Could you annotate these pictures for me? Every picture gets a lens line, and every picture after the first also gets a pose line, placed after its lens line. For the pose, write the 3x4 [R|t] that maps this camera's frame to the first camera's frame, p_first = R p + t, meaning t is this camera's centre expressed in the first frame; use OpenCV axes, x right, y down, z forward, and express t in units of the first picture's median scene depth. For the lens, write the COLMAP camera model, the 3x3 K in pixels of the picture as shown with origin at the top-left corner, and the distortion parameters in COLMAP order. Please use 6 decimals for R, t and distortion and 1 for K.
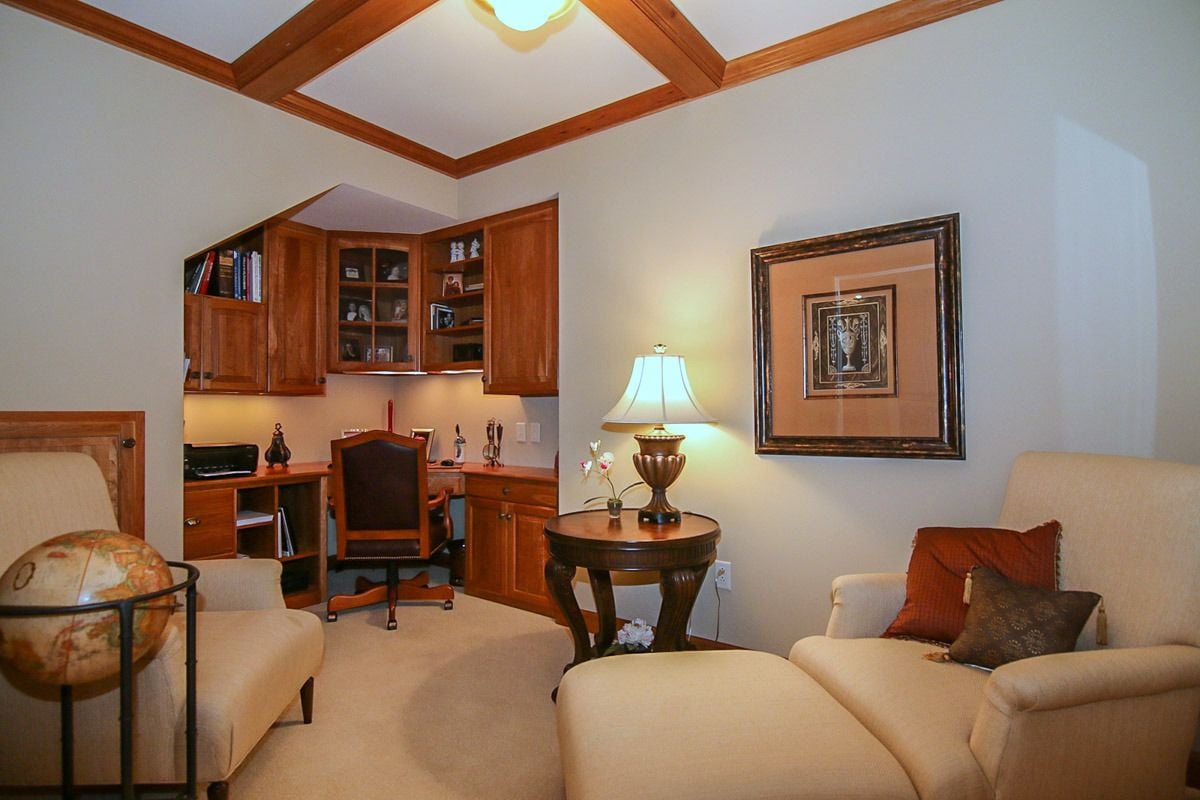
lens RADIAL K [[611.7, 0, 604.7], [0, 611.7, 400.6], [0, 0, 1]] dist [-0.004622, -0.005663]
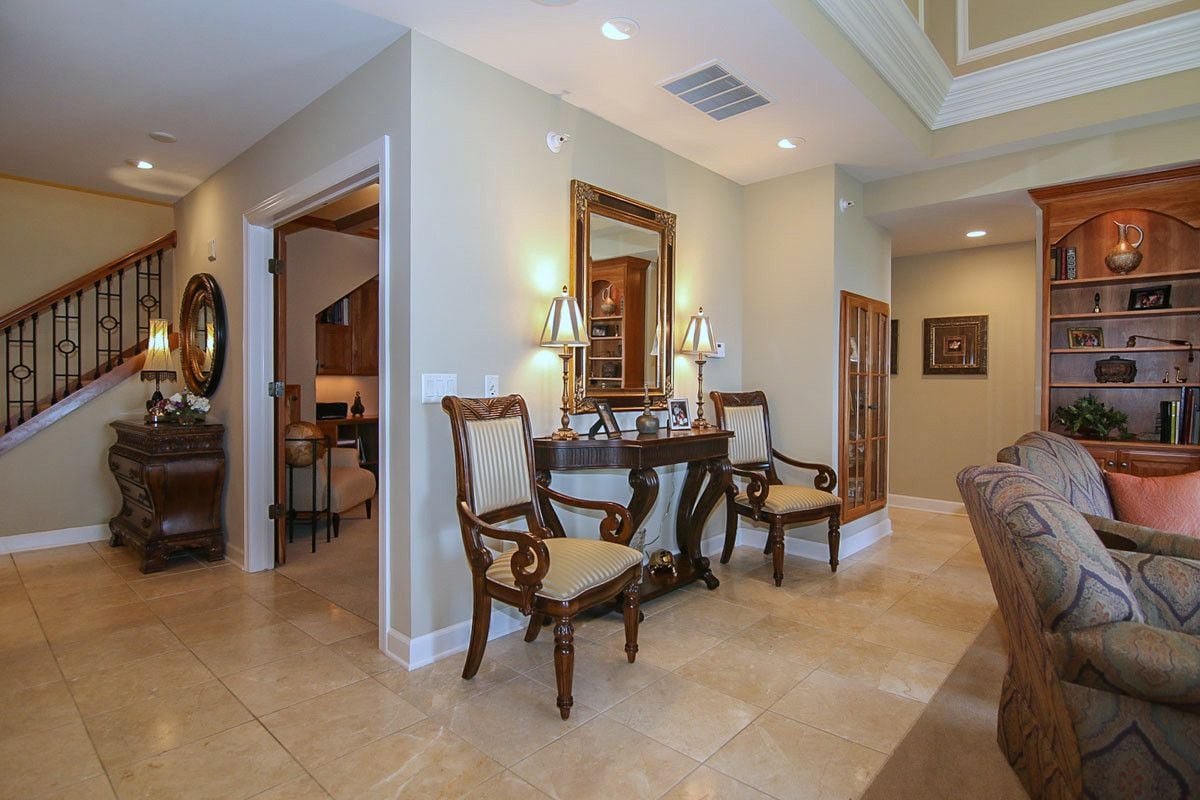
lens RADIAL K [[611.7, 0, 601.6], [0, 611.7, 389.7], [0, 0, 1]] dist [-0.004622, -0.005663]
pose [[0.993460, 0.007283, -0.113950, 0.417030], [-0.004854, 0.999755, 0.021579, -0.011969], [0.114079, -0.020885, 0.993252, -0.766430]]
